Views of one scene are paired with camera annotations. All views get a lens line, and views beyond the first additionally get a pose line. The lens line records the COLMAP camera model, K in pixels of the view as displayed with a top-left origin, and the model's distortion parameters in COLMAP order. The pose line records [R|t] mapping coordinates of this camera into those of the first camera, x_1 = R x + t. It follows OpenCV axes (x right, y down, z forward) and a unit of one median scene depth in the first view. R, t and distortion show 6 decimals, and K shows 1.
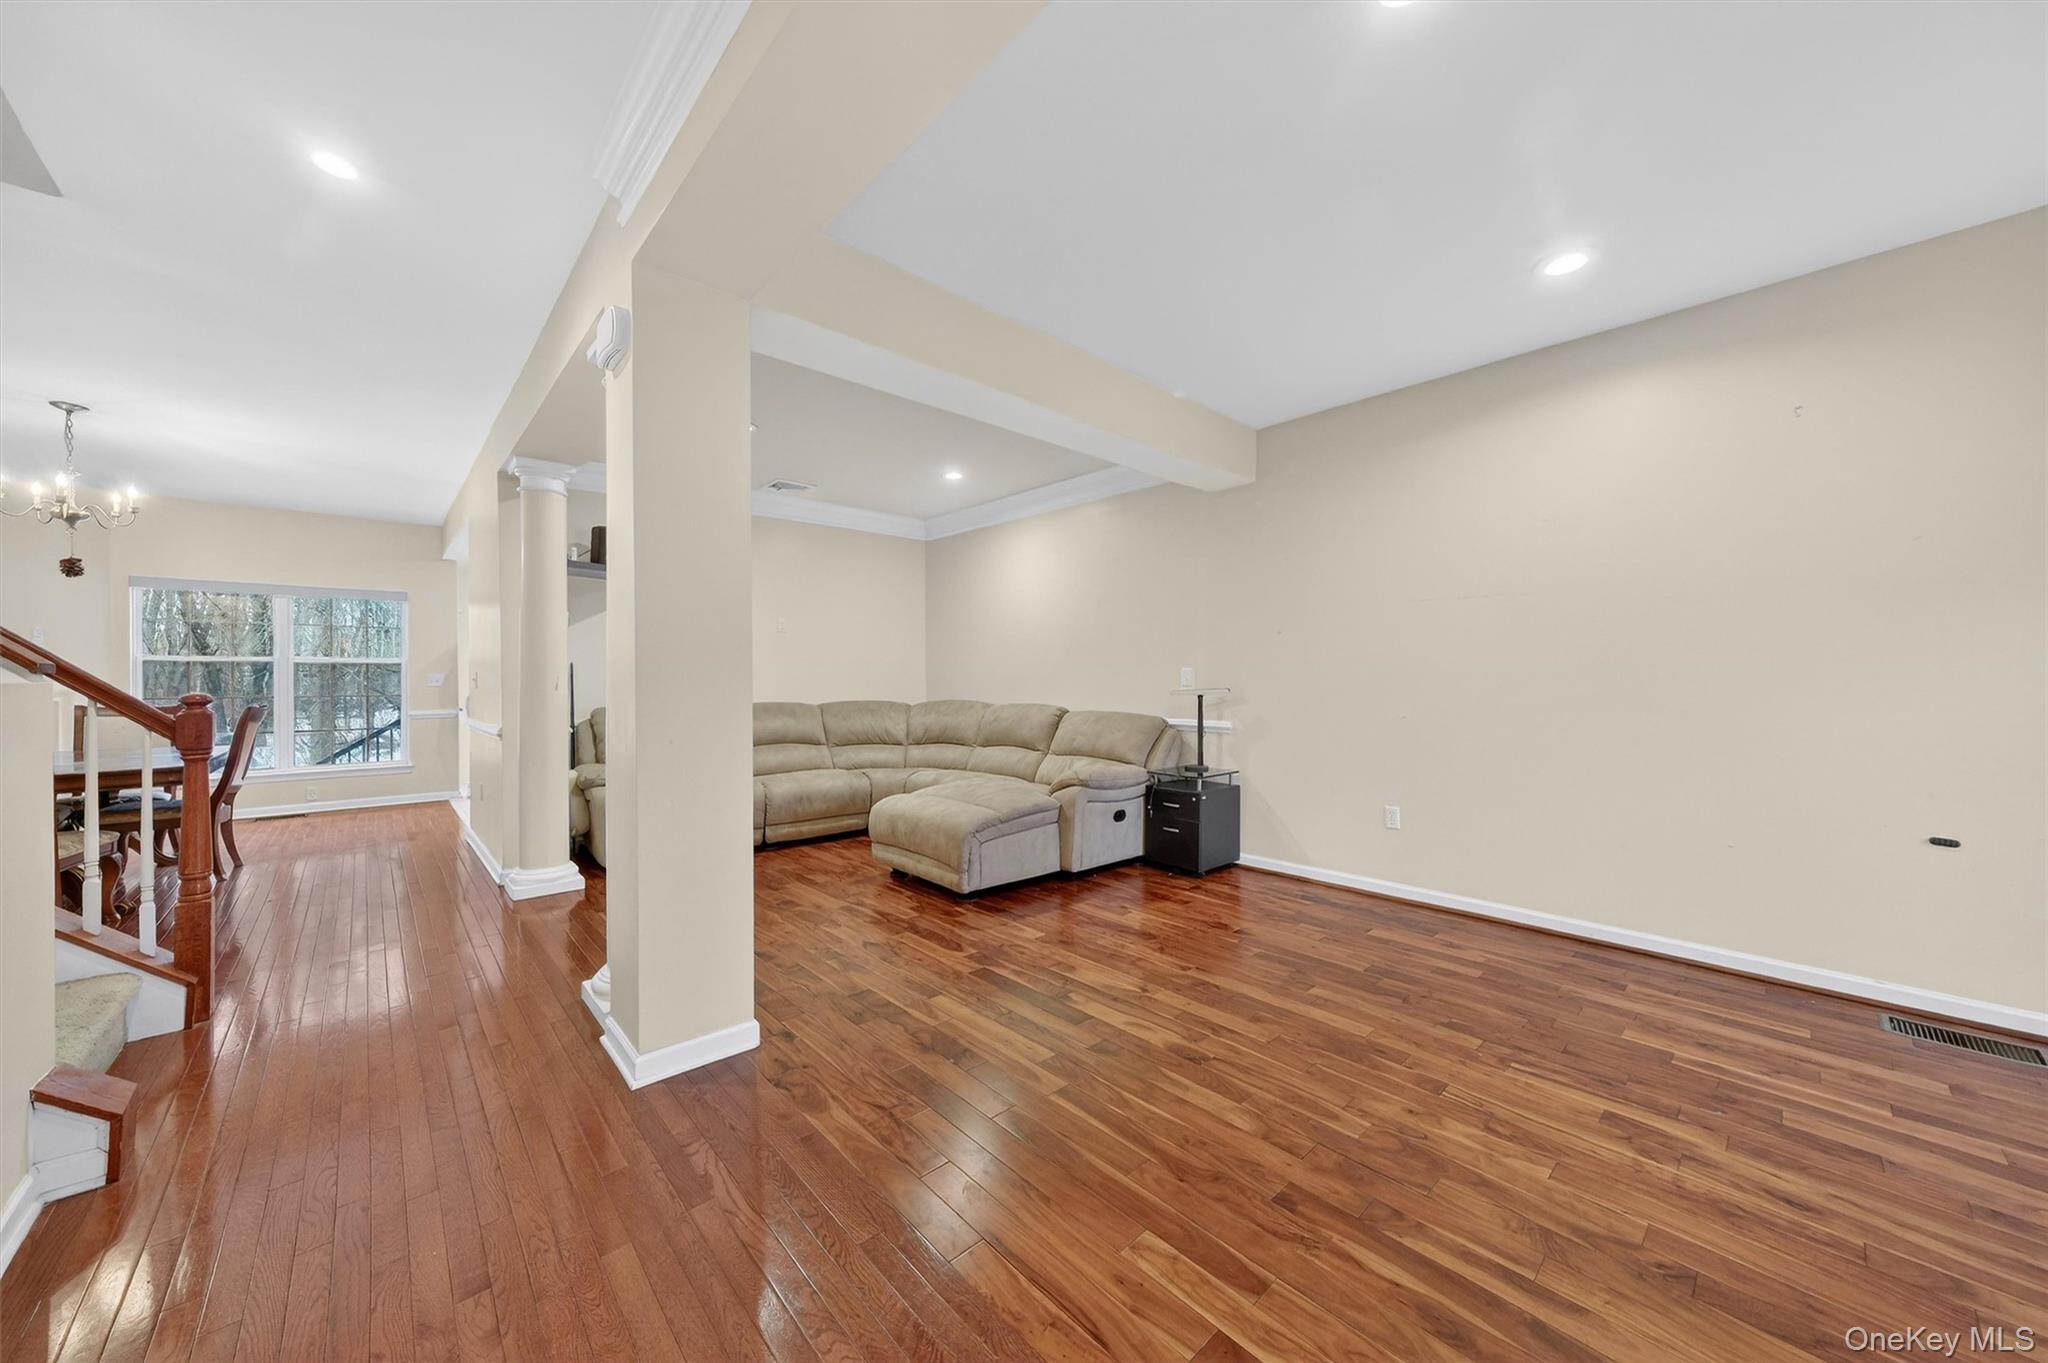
lens RADIAL K [[704.0, 0, 1007.5], [0, 704.0, 692.6], [0, 0, 1]] dist [0.008999, 0.000099]
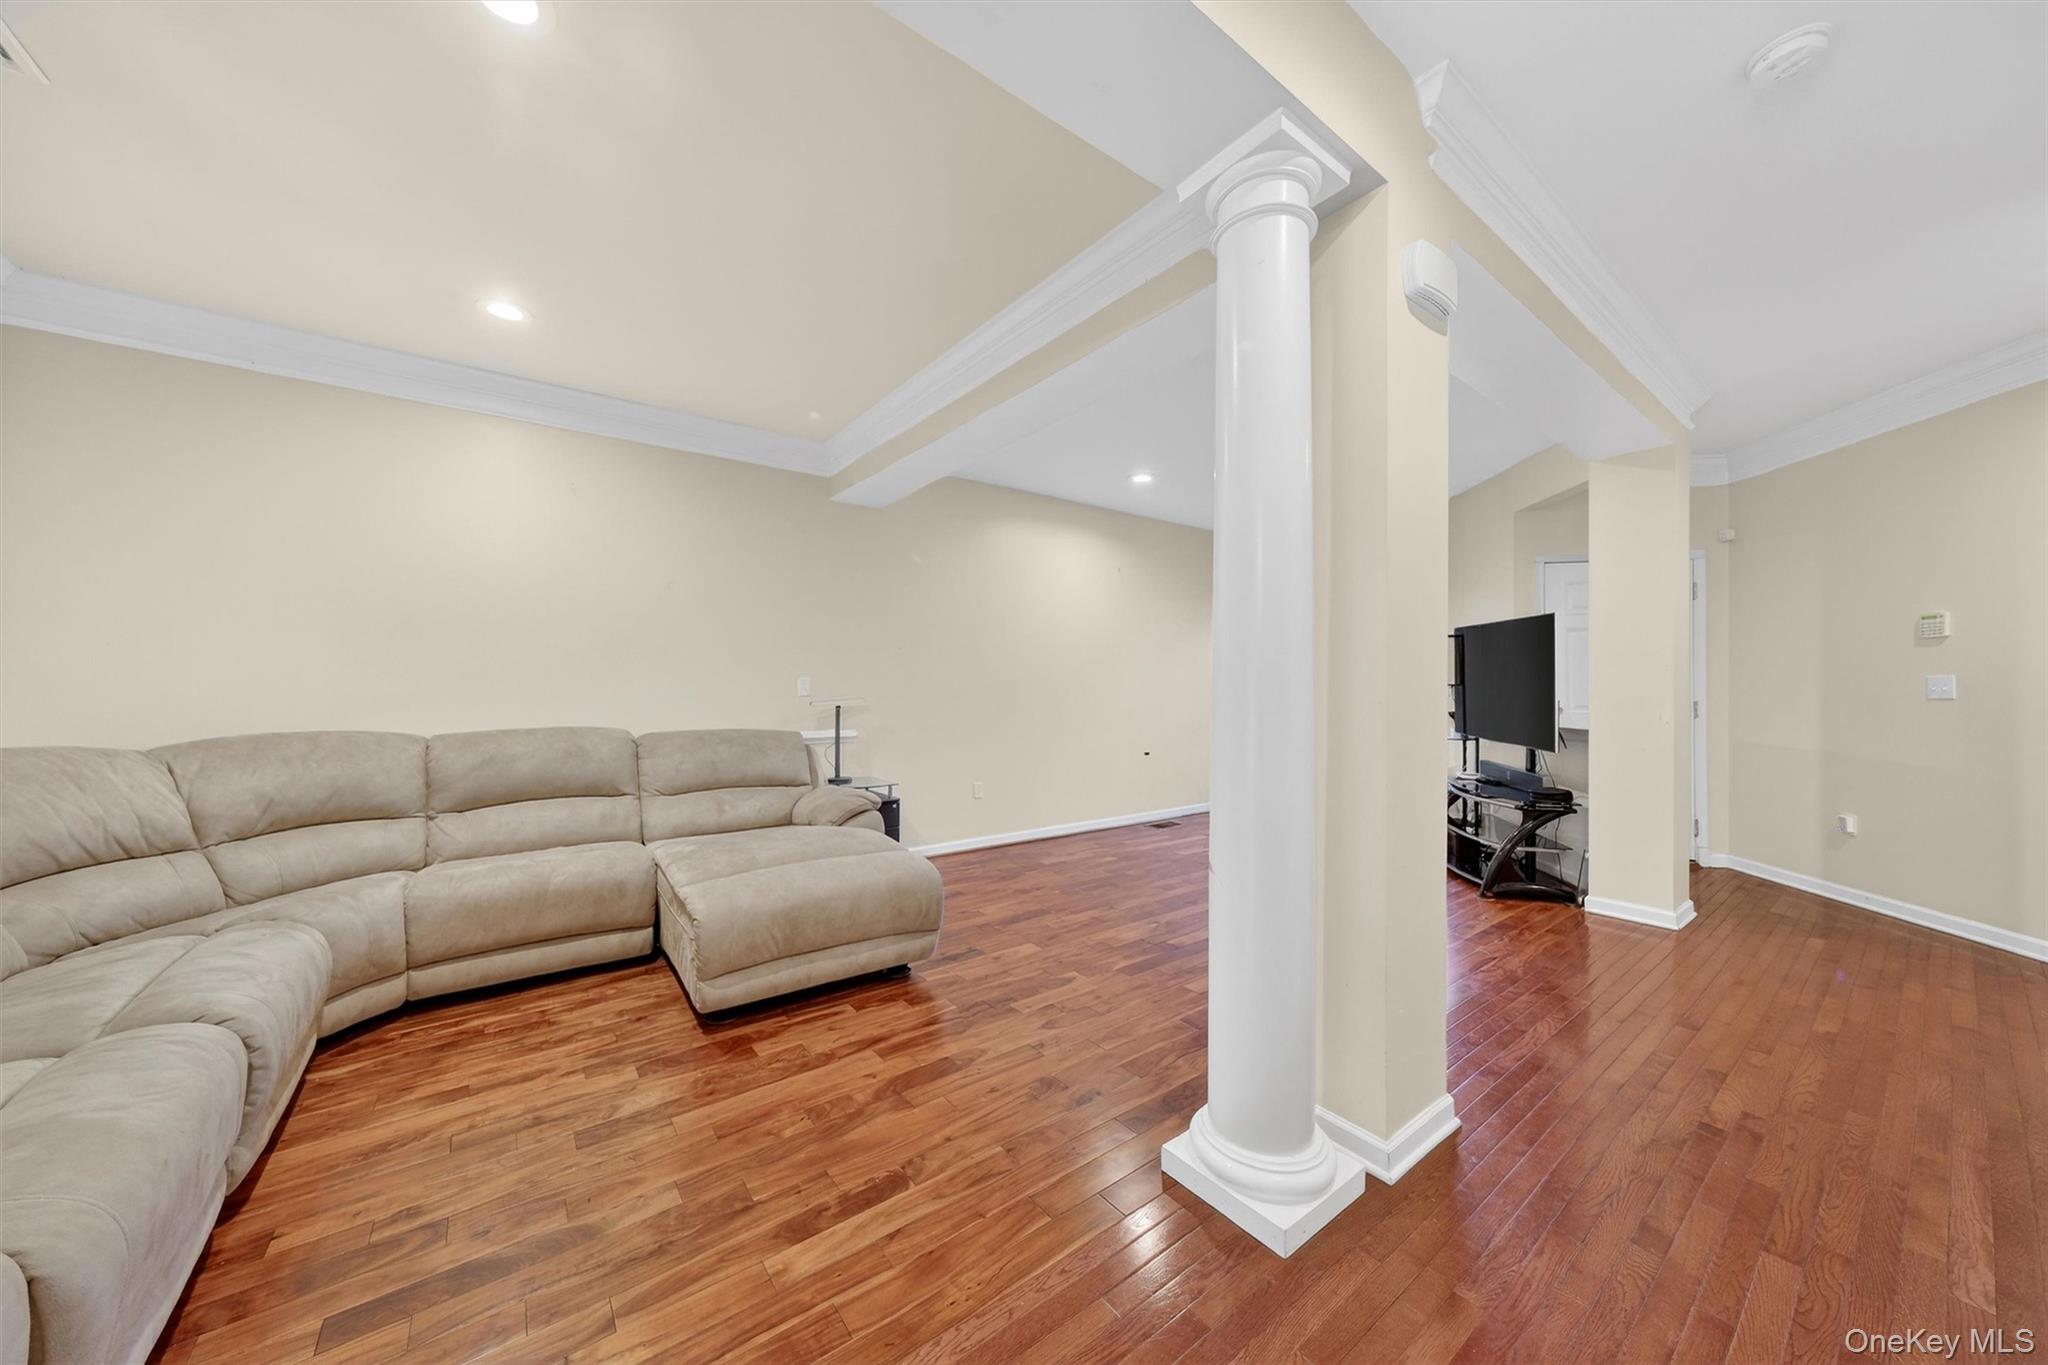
lens RADIAL K [[704.0, 0, 1007.5], [0, 704.0, 693.6], [0, 0, 1]] dist [0.008999, 0.000099]
pose [[0.076846, 0.007858, 0.997012, -0.934225], [0.006952, 0.999940, -0.008417, -0.004202], [-0.997019, 0.007578, 0.076787, 0.934749]]
